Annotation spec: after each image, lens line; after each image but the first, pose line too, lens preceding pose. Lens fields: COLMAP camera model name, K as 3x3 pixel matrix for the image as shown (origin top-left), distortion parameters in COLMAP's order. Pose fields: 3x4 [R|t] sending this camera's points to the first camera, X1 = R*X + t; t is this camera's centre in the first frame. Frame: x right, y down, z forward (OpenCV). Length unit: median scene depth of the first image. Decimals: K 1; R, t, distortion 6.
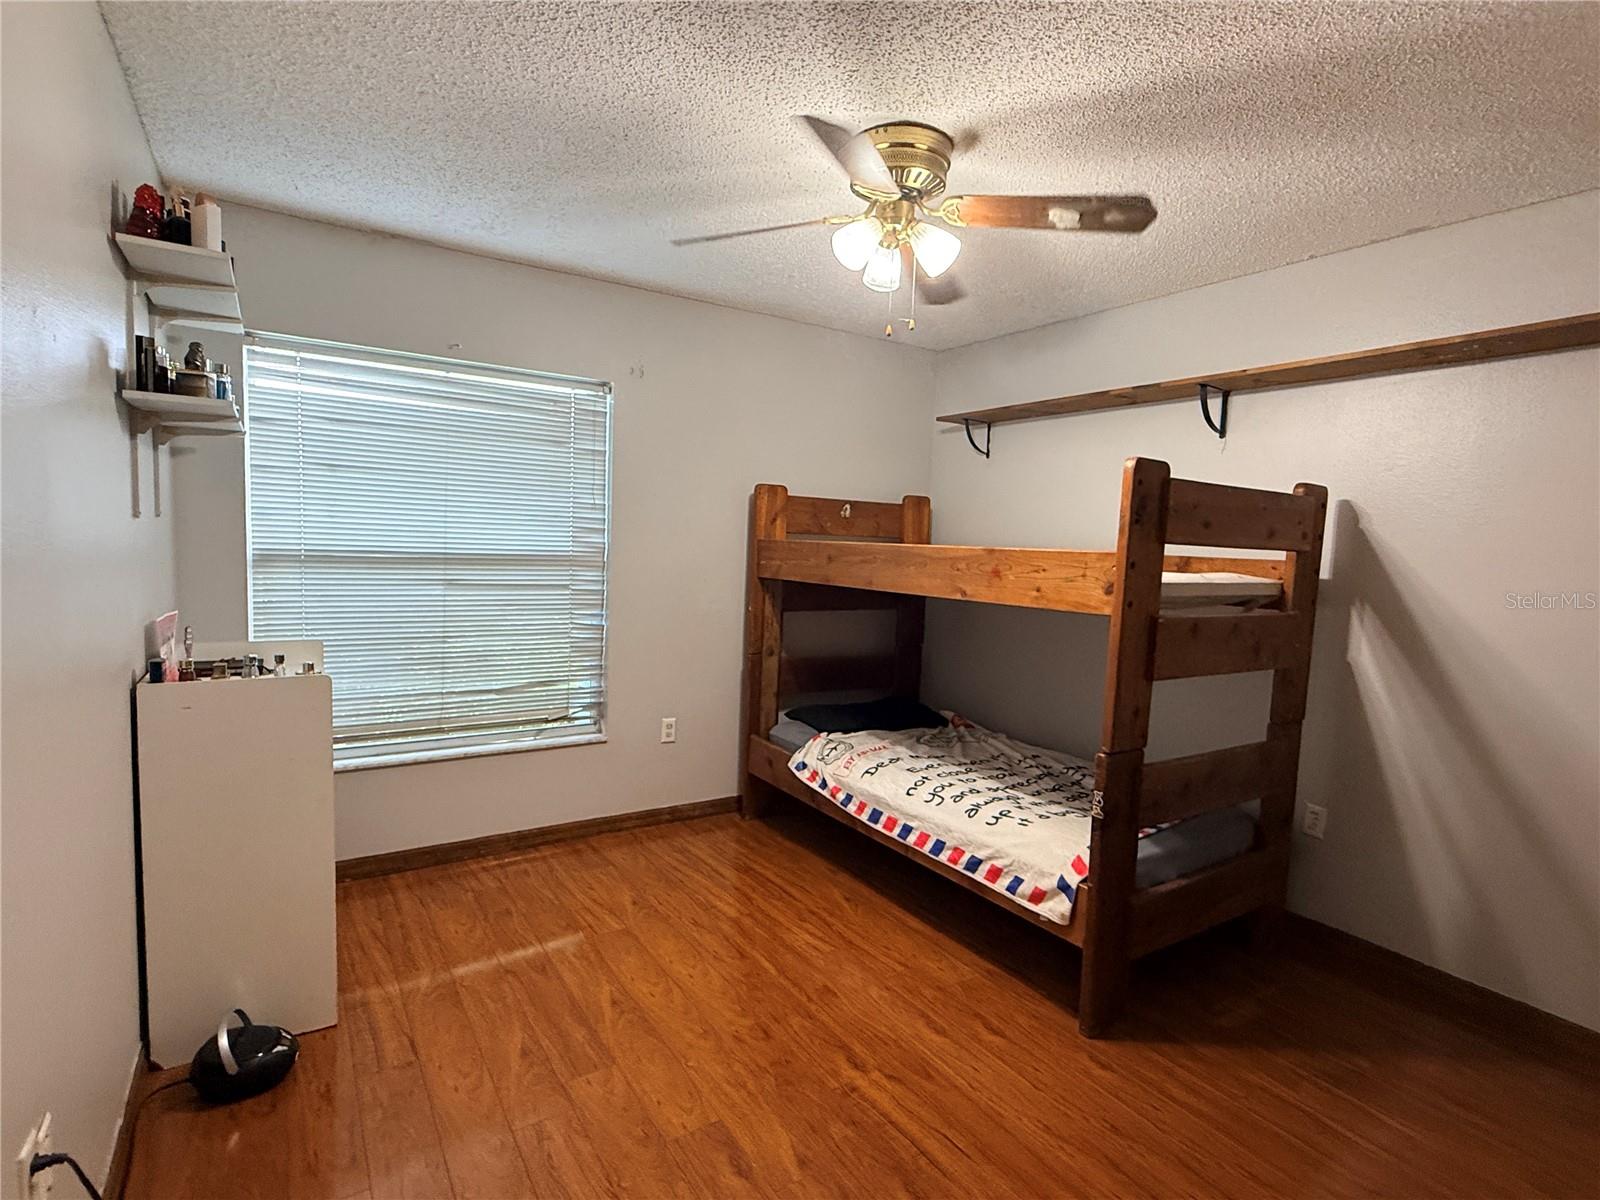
lens RADIAL K [[793.8, 0, 802.1], [0, 793.8, 602.2], [0, 0, 1]] dist [0.000292, 0.000438]
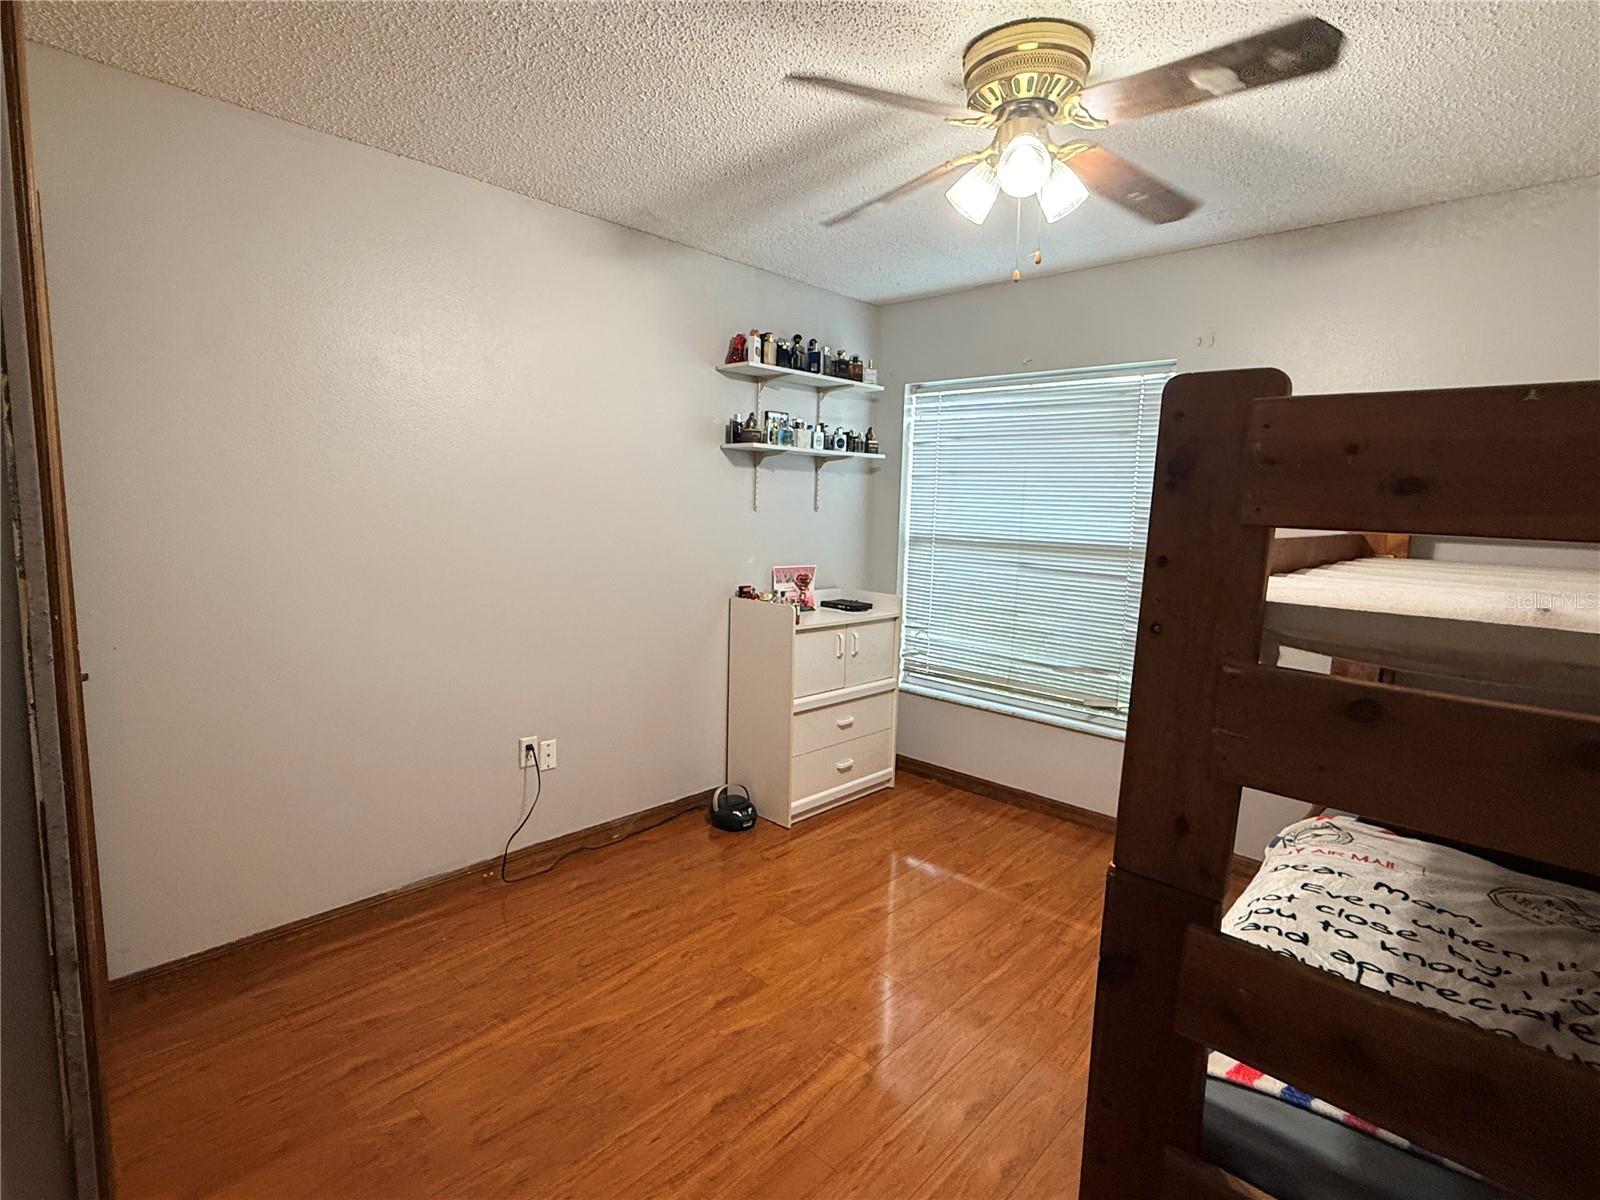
lens RADIAL K [[793.8, 0, 802.1], [0, 793.8, 602.2], [0, 0, 1]] dist [0.000292, 0.000438]
pose [[0.240959, 0.094465, -0.965927, 0.667340], [-0.101555, 0.992242, 0.071704, -0.023632], [0.965207, 0.080817, 0.248683, 0.438544]]
